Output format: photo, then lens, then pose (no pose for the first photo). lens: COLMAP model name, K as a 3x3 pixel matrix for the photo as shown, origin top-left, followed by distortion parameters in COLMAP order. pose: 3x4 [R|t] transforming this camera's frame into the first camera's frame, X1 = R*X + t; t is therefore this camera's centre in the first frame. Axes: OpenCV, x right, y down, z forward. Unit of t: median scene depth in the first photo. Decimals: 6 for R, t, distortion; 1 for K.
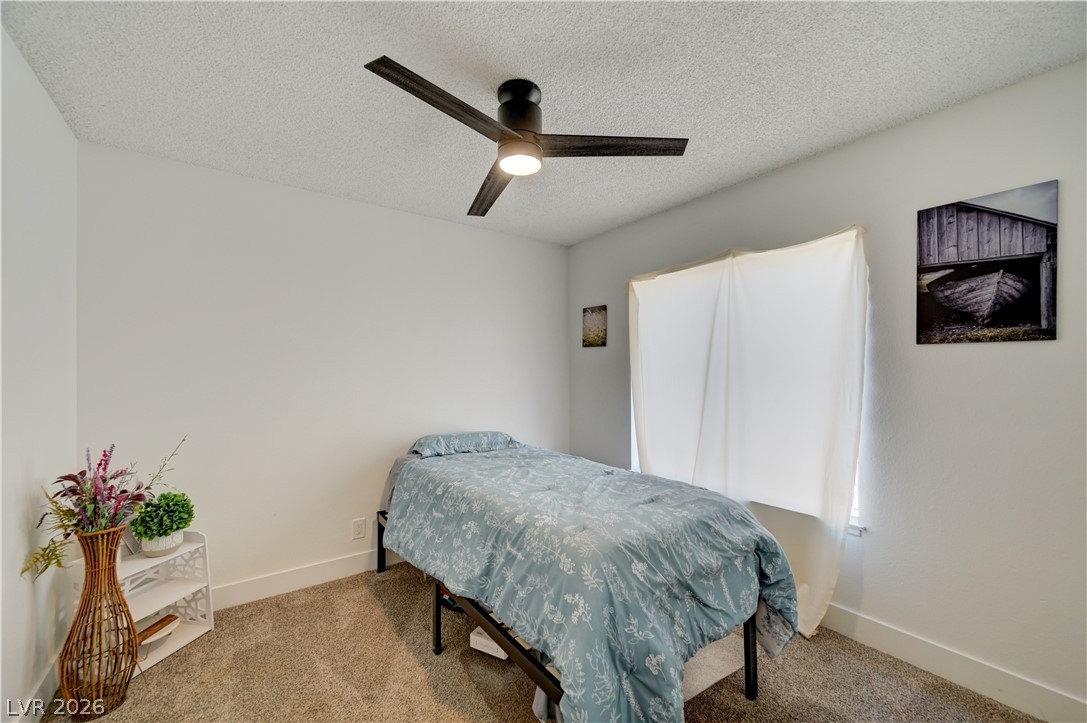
lens RADIAL K [[430.6, 0, 547.9], [0, 430.6, 369.6], [0, 0, 1]] dist [0.001026, -0.000172]
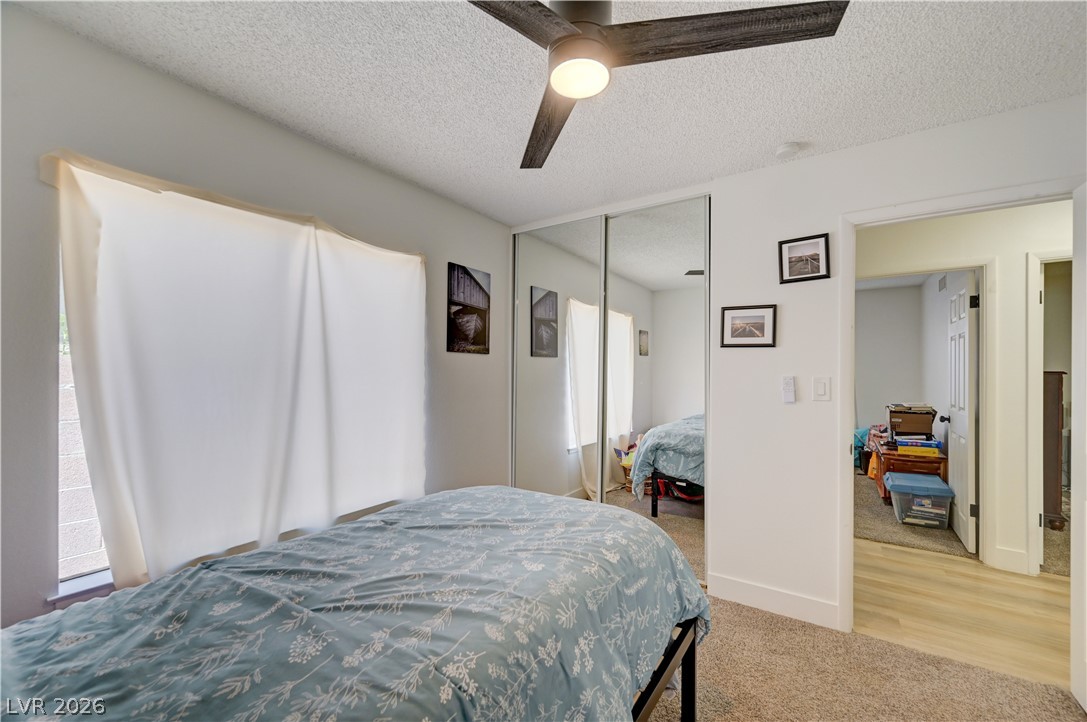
lens RADIAL K [[430.6, 0, 547.9], [0, 430.6, 369.1], [0, 0, 1]] dist [0.001026, -0.000172]
pose [[-0.329055, 0.004343, 0.944301, -0.691367], [-0.007316, 0.999948, -0.007148, 0.009575], [-0.944283, -0.009261, -0.329006, 1.234974]]
